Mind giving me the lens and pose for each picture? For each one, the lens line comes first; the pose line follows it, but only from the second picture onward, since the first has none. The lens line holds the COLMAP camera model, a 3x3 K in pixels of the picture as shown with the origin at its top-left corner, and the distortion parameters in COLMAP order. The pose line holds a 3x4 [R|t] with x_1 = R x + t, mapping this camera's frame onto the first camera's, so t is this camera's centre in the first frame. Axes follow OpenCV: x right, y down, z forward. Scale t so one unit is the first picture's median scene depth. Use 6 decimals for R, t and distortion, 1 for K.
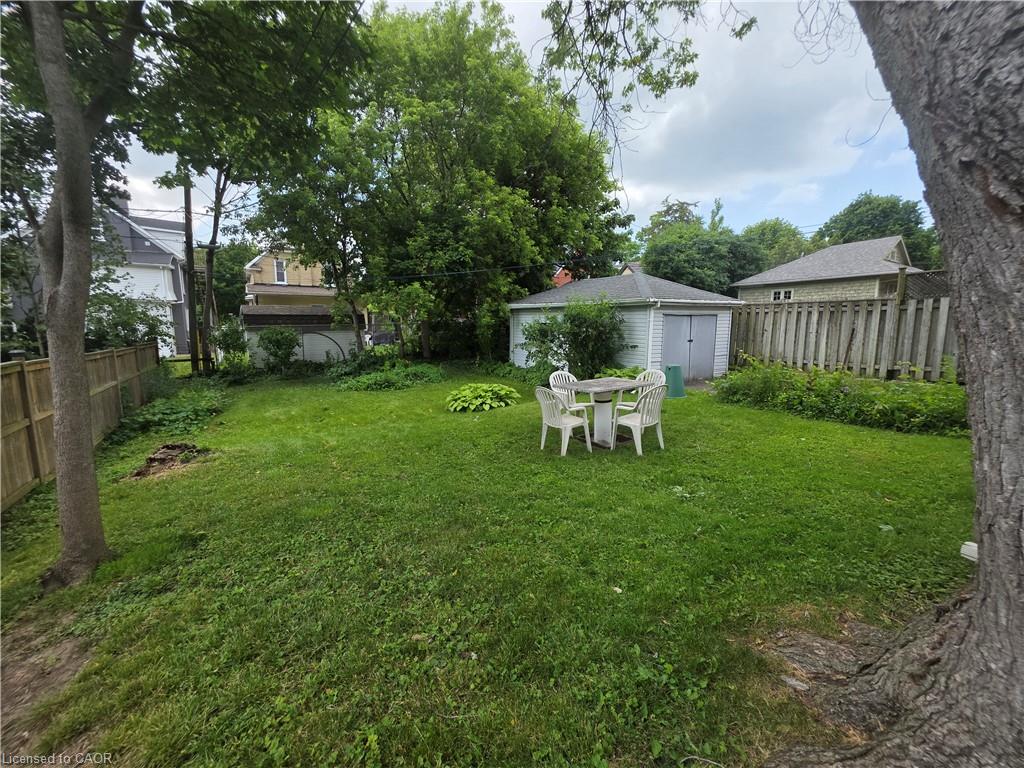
lens RADIAL K [[410.8, 0, 512.0], [0, 410.8, 383.0], [0, 0, 1]] dist [0.001498, -0.000032]
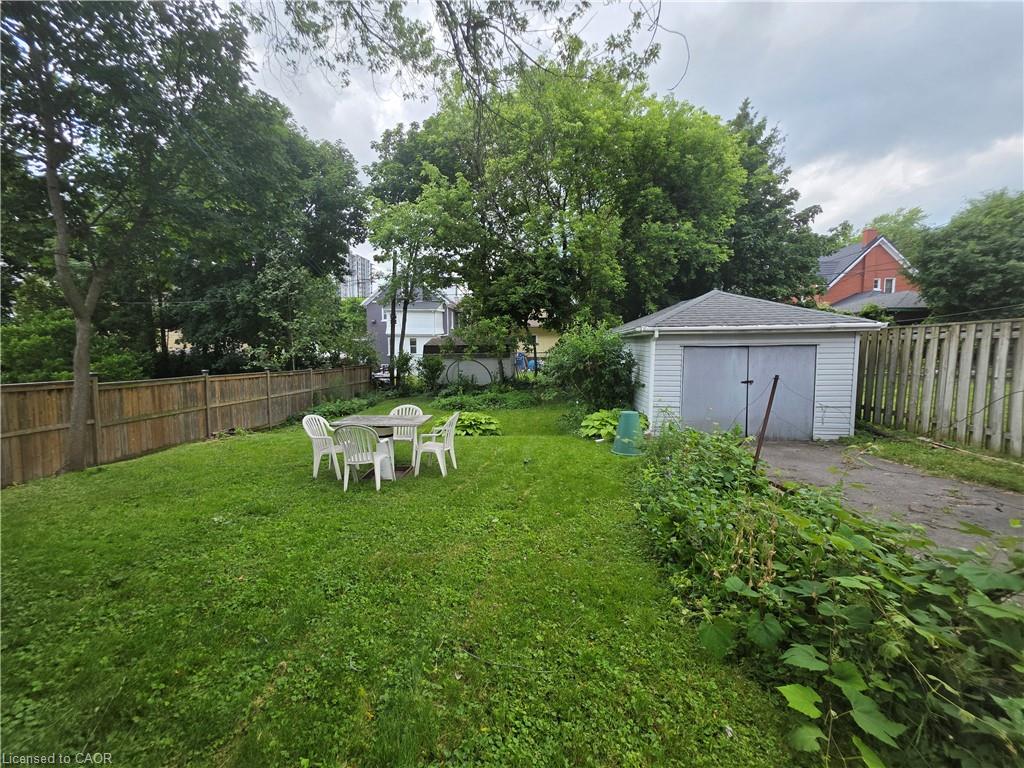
lens RADIAL K [[410.8, 0, 511.7], [0, 410.8, 384.9], [0, 0, 1]] dist [0.001498, -0.000032]
pose [[0.777673, 0.055086, -0.626251, 0.557515], [-0.089791, 0.995673, -0.023920, -0.044280], [0.622223, 0.074833, 0.779255, 0.193859]]
